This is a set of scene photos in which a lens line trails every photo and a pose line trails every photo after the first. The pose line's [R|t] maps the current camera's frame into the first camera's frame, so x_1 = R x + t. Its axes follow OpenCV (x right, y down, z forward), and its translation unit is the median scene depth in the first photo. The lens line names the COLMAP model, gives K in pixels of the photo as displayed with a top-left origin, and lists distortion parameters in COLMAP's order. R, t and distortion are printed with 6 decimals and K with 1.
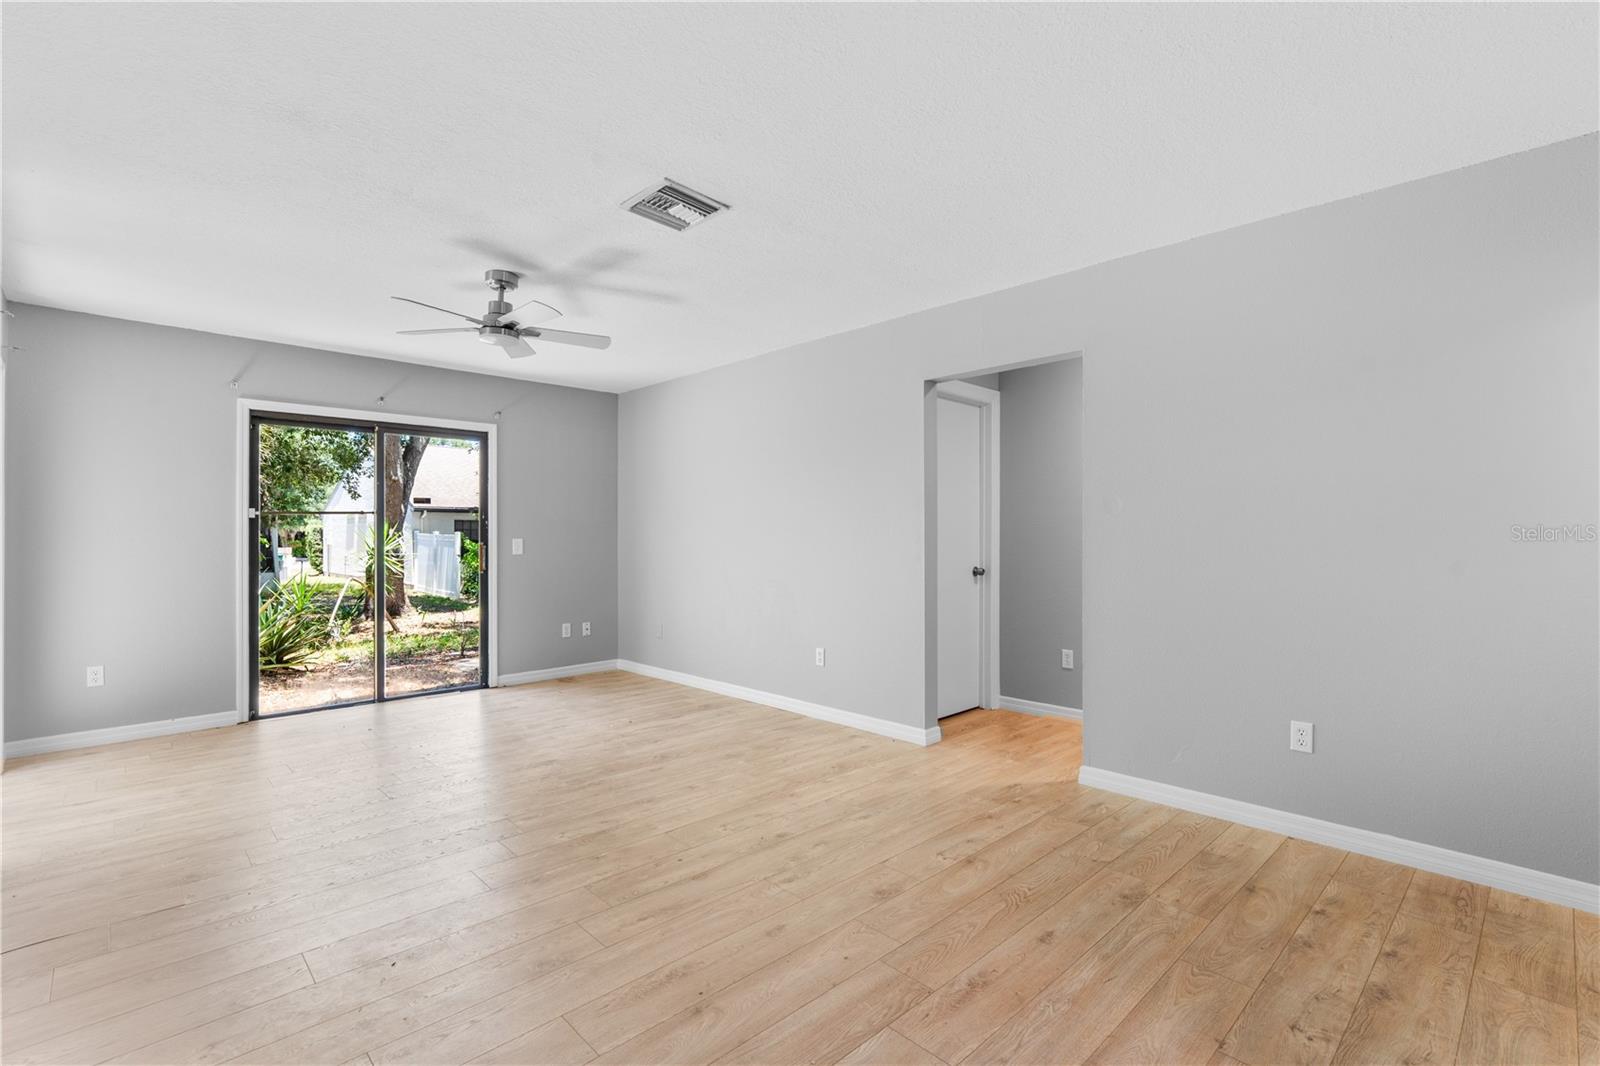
lens RADIAL K [[729.8, 0, 796.1], [0, 729.8, 532.8], [0, 0, 1]] dist [-0.013483, 0.007459]
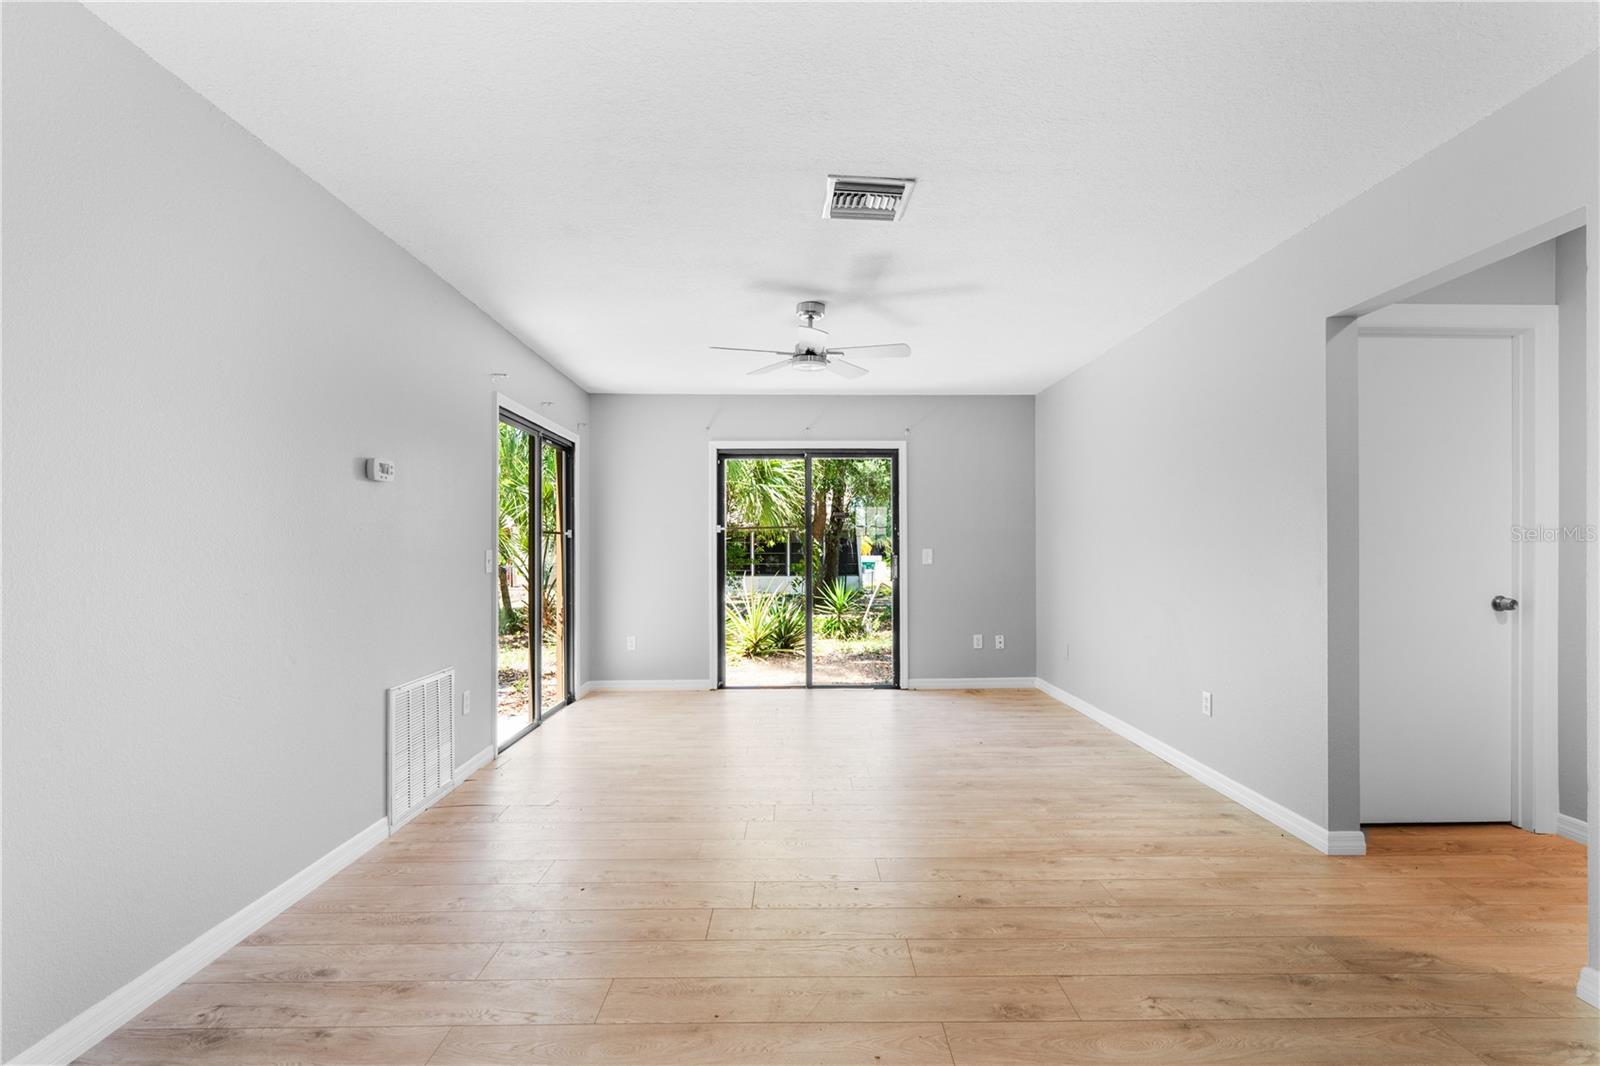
lens RADIAL K [[731.9, 0, 798.9], [0, 731.9, 545.3], [0, 0, 1]] dist [-0.003985, 0.000333]
pose [[0.728711, -0.001405, -0.684820, 0.297164], [0.003976, 0.999990, 0.002179, -0.000143], [0.684810, -0.004310, 0.728709, 0.173368]]
